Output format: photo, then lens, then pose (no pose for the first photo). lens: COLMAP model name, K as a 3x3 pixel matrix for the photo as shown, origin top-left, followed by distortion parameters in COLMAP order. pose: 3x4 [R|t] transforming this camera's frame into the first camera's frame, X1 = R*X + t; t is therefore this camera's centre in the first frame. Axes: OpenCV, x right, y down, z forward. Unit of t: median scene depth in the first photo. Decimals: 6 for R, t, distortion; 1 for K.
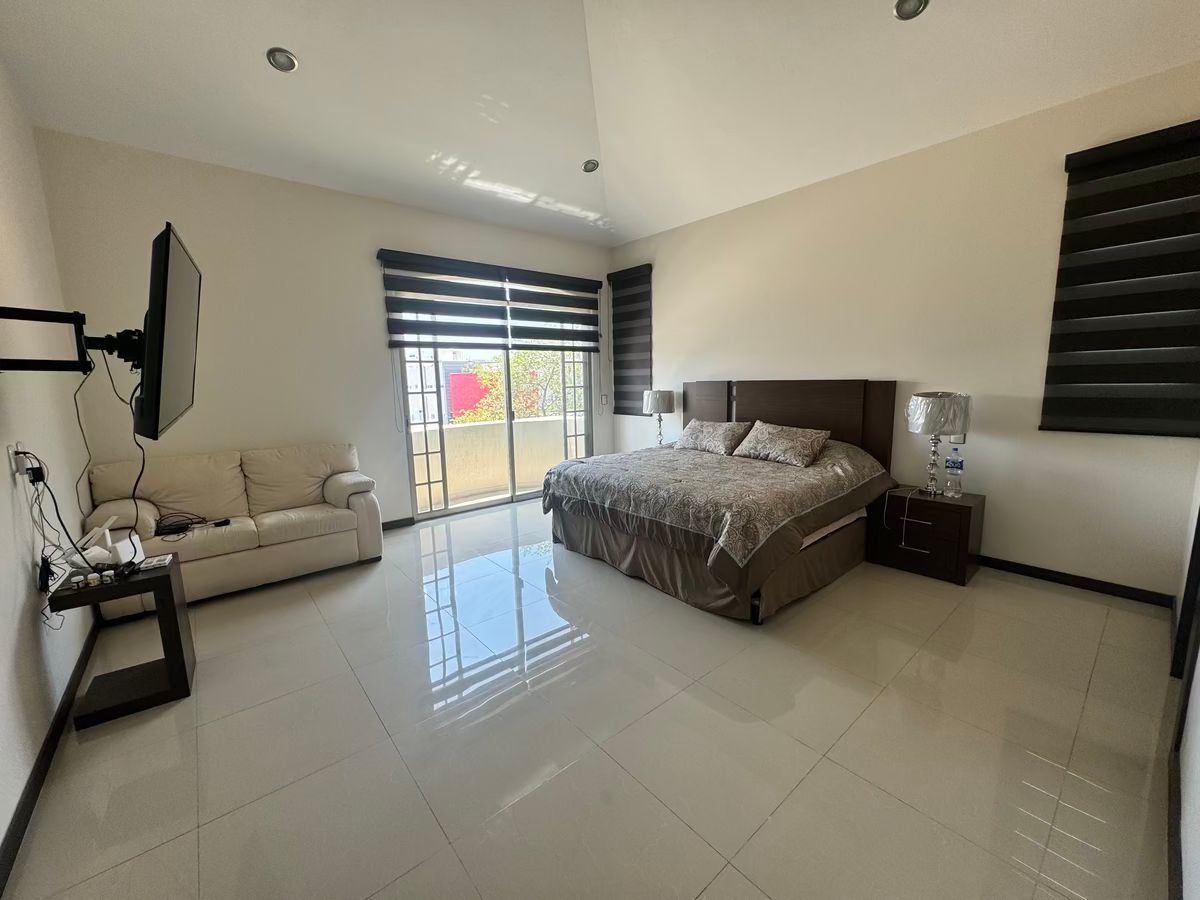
lens RADIAL K [[477.5, 0, 600.0], [0, 477.5, 450.0], [0, 0, 1]] dist [-0.002490, -0.000084]
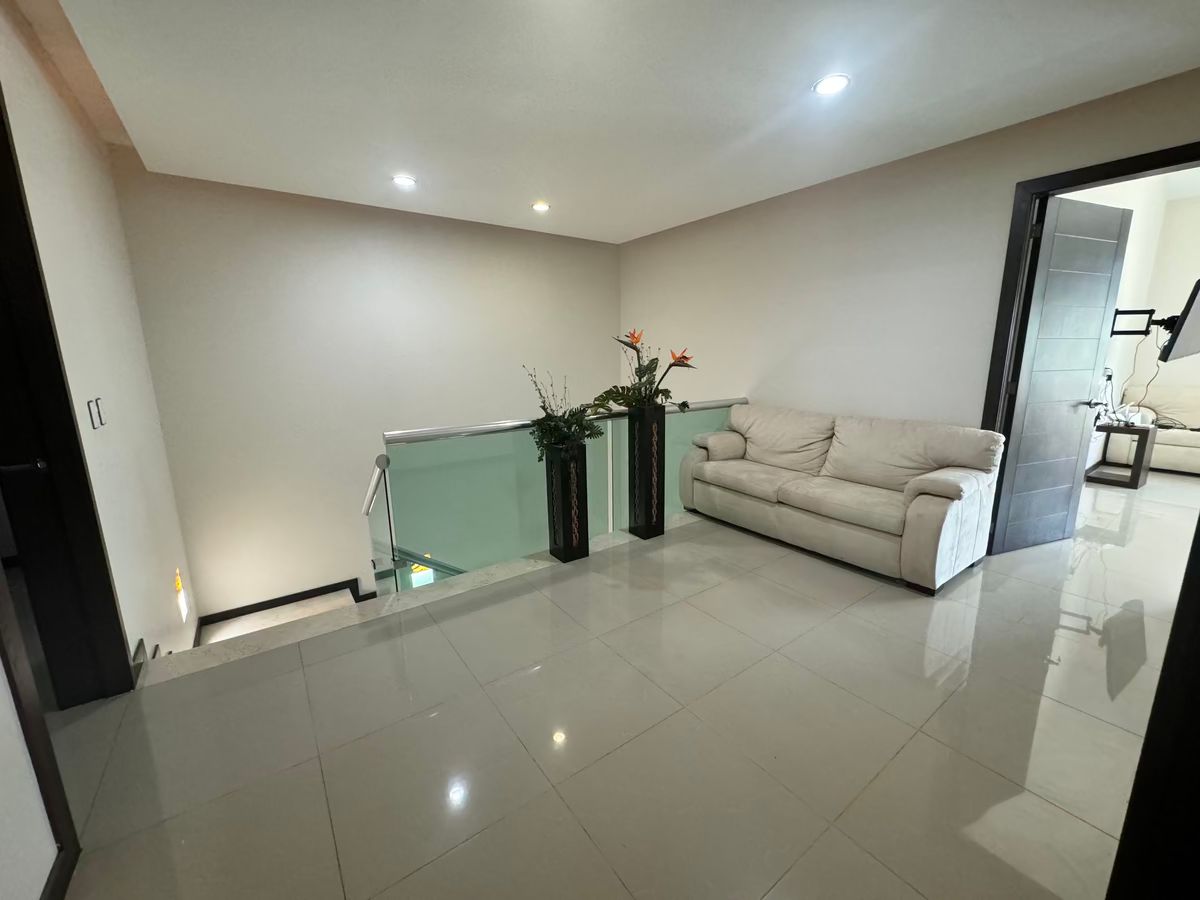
lens RADIAL K [[477.5, 0, 600.0], [0, 477.5, 450.0], [0, 0, 1]] dist [-0.002490, -0.000084]
pose [[-0.072122, 0.214569, -0.974042, 1.520704], [-0.143566, 0.964182, 0.223027, 0.246000], [0.987009, 0.155924, -0.038734, -1.479838]]
